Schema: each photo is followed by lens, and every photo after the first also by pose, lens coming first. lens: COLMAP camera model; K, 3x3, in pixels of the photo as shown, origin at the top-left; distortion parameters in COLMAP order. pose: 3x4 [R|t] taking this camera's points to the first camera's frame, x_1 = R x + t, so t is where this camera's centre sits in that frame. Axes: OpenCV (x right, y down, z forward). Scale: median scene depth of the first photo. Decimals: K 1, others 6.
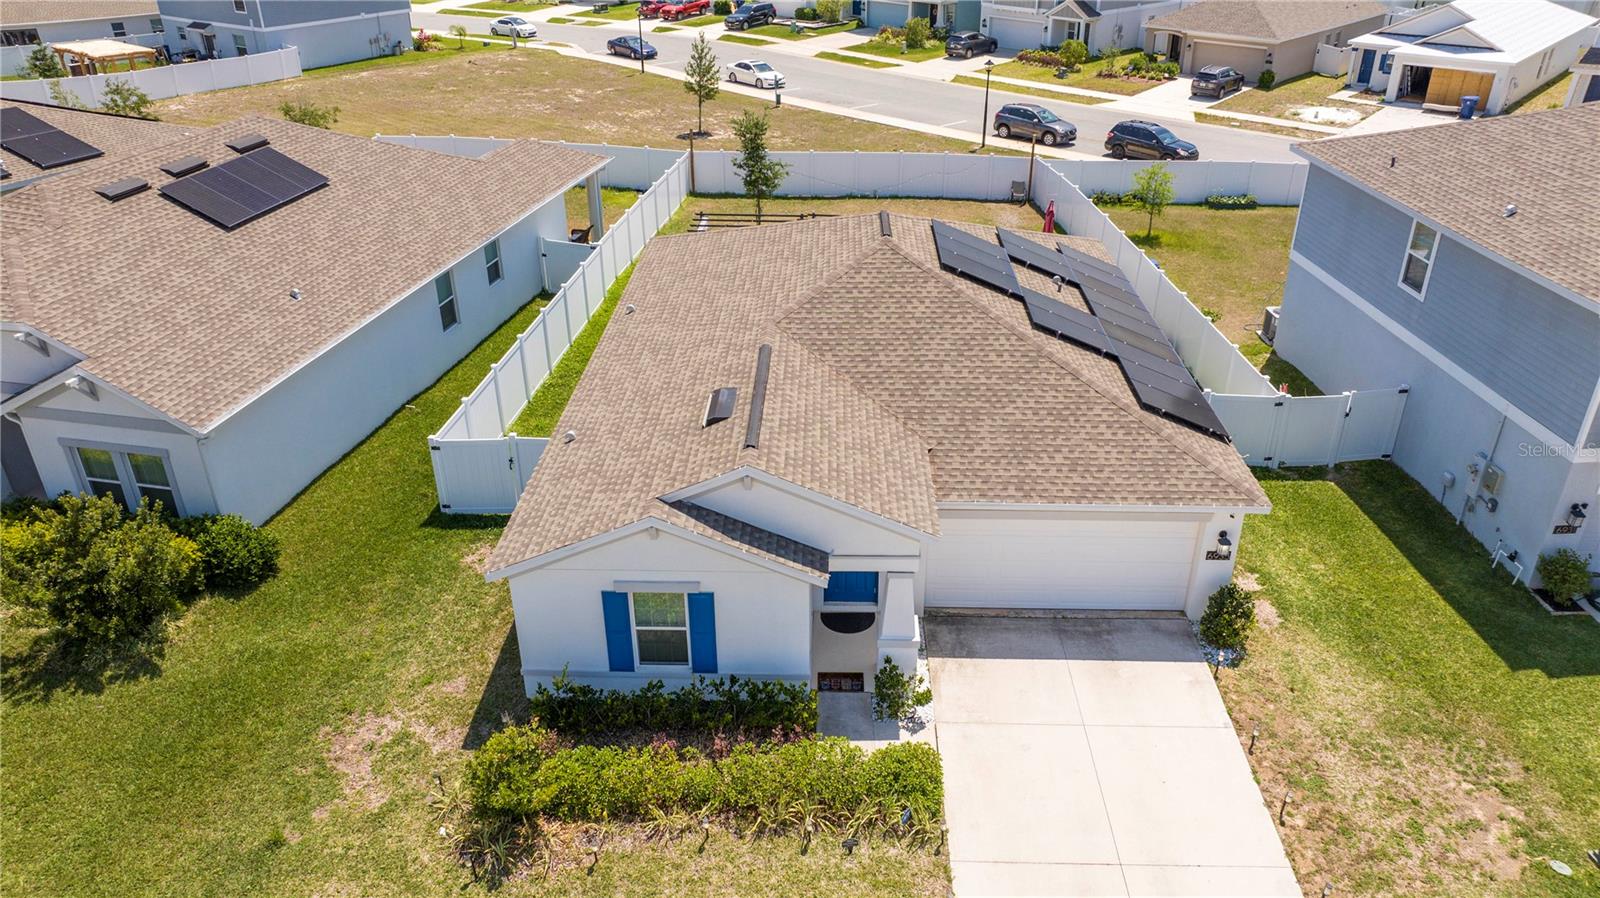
lens RADIAL K [[1129.4, 0, 812.0], [0, 1129.4, 442.3], [0, 0, 1]] dist [-0.032679, 0.031564]
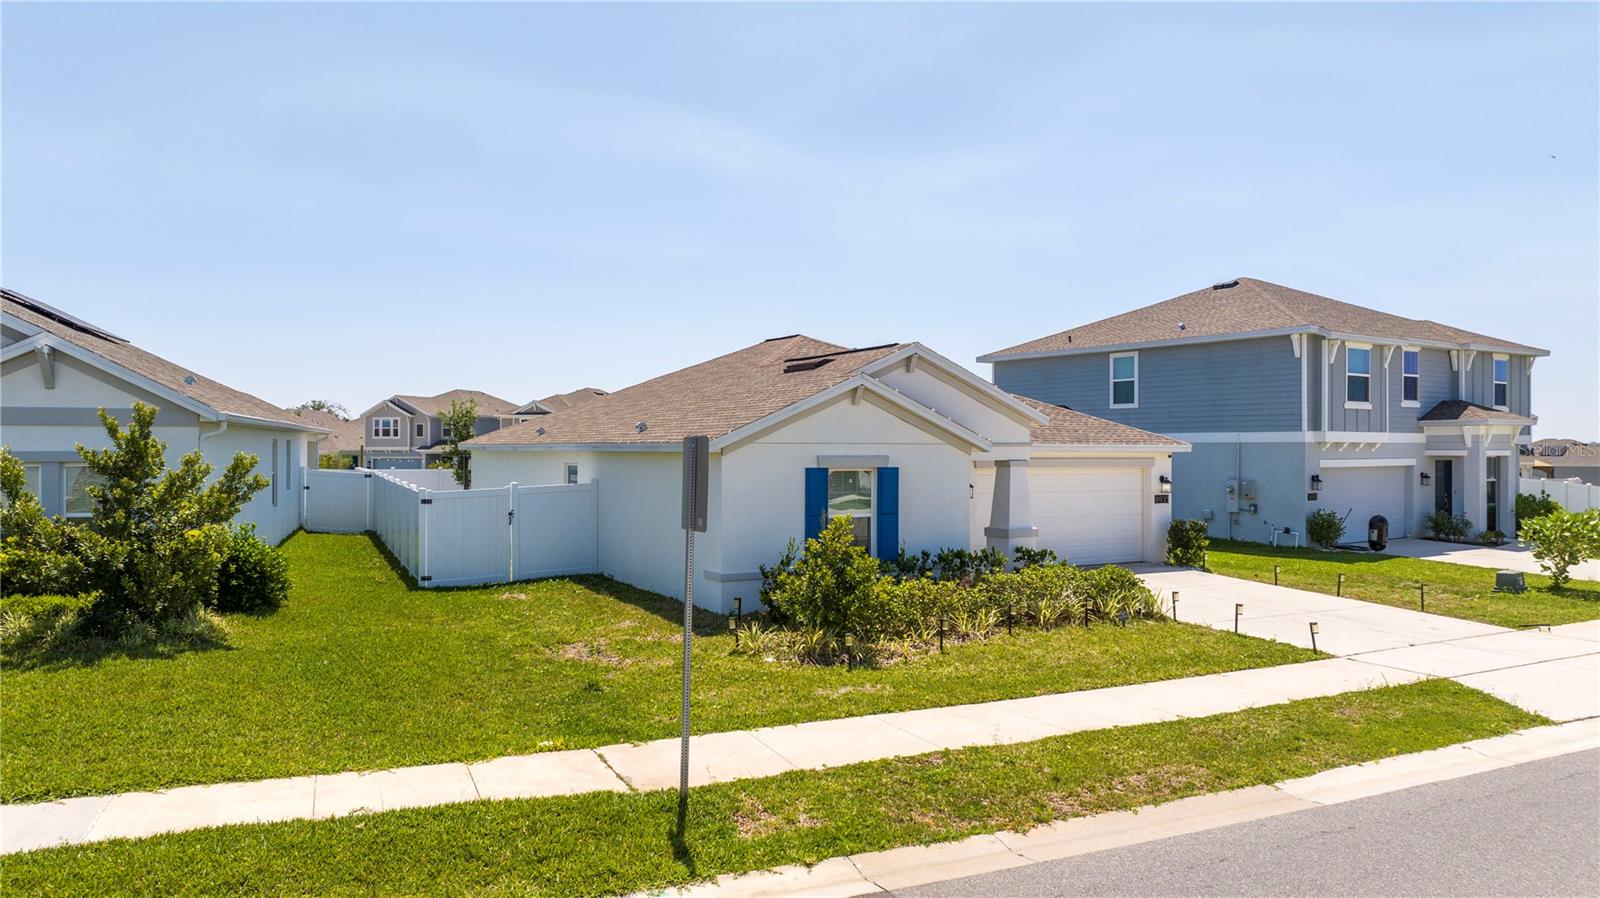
lens RADIAL K [[1129.4, 0, 812.0], [0, 1129.4, 442.3], [0, 0, 1]] dist [-0.032679, 0.031564]
pose [[0.856782, 0.006109, 0.515642, -0.510475], [0.237543, 0.882848, -0.405158, 0.379081], [-0.457709, 0.469619, 0.754957, 0.165794]]
